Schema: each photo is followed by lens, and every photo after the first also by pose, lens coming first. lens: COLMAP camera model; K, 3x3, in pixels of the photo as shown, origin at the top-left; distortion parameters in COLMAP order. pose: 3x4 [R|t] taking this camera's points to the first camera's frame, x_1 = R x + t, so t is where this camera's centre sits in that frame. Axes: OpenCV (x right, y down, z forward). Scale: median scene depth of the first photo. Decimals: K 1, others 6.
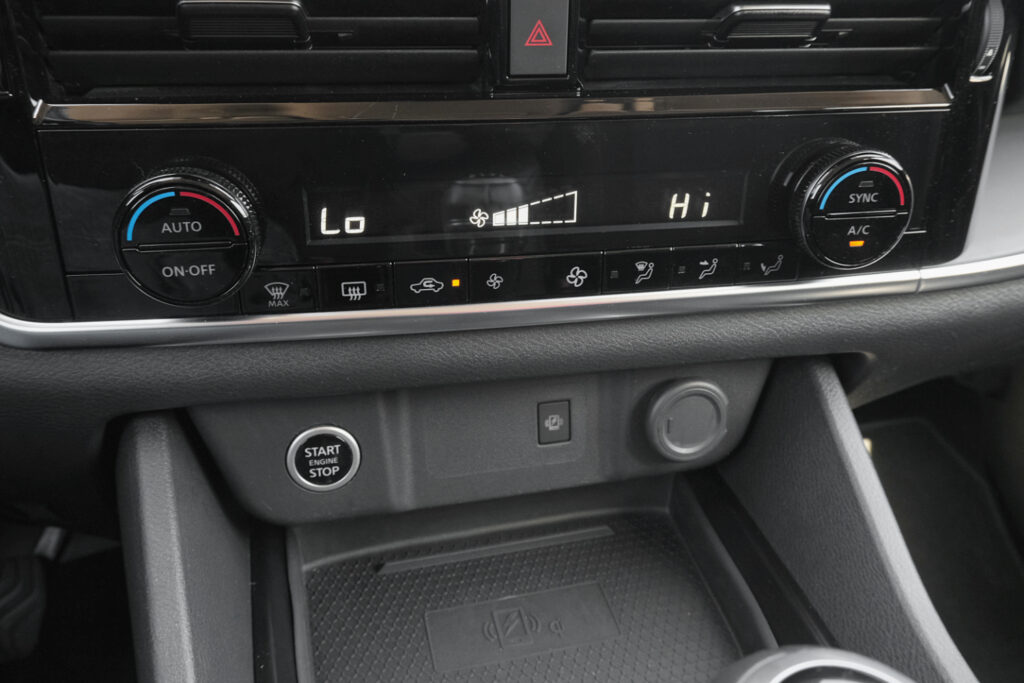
lens RADIAL K [[870.7, 0, 512.0], [0, 870.7, 341.5], [0, 0, 1]] dist [0.002796, 0.001115]
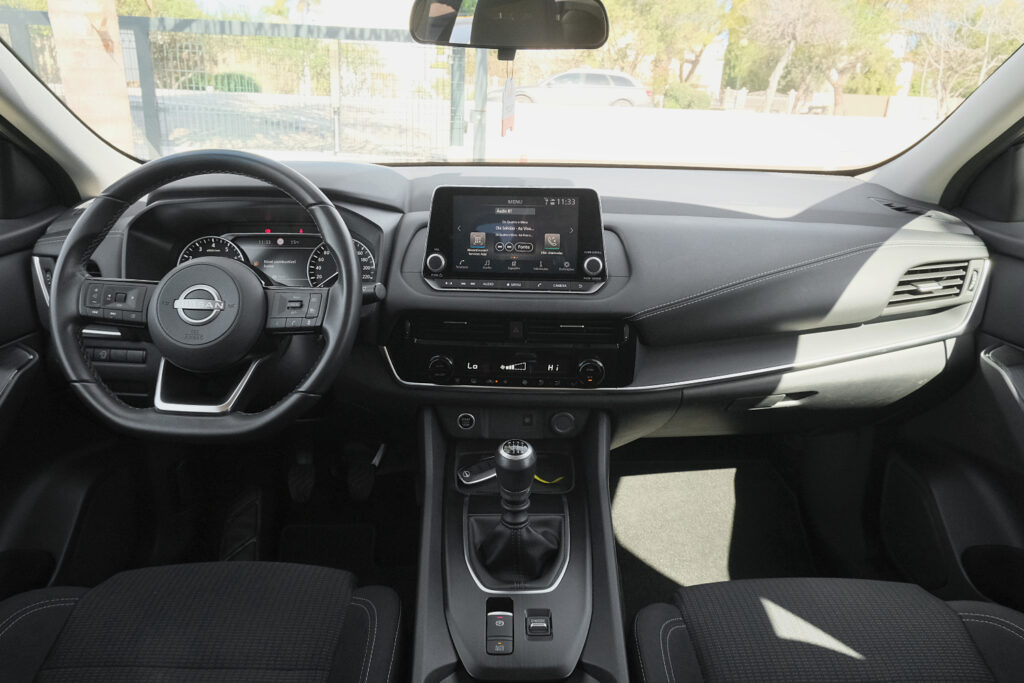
lens RADIAL K [[646.2, 0, 513.6], [0, 646.2, 335.4], [0, 0, 1]] dist [-0.009463, 0.003572]
pose [[0.969968, 0.073092, -0.231992, 0.655131], [-0.097520, 0.990629, -0.095624, 0.005749], [0.222829, 0.115376, 0.968006, -1.868494]]
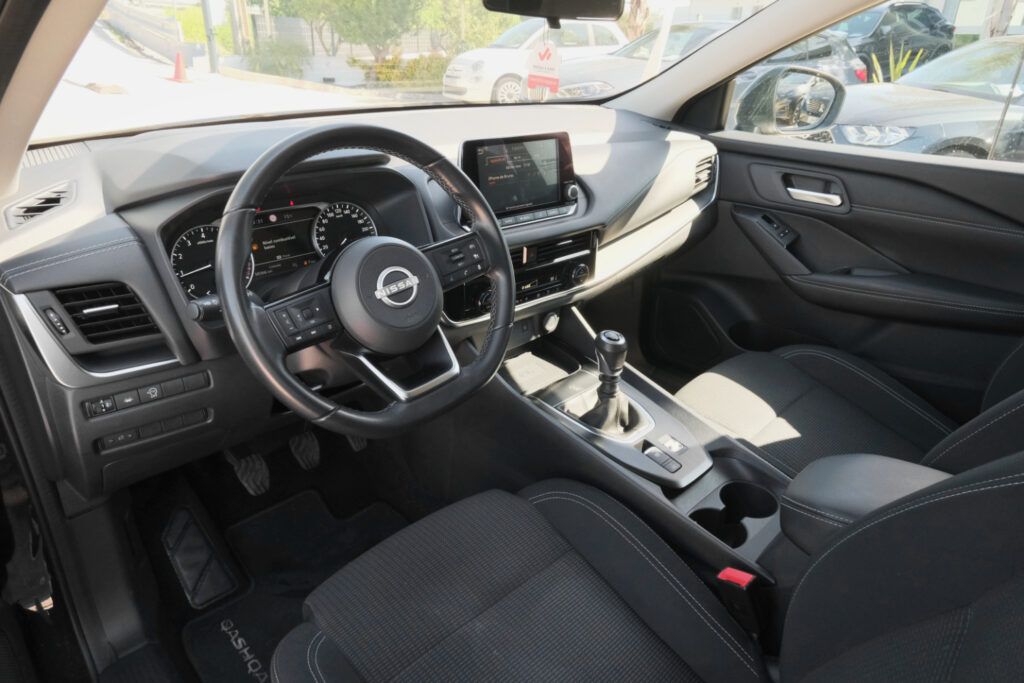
lens RADIAL K [[646.2, 0, 513.6], [0, 646.2, 335.4], [0, 0, 1]] dist [-0.009463, 0.003572]
pose [[0.878040, -0.199492, 0.435027, -1.606253], [0.186917, 0.979733, 0.072015, -0.130457], [-0.440576, 0.018082, 0.897533, -2.170578]]
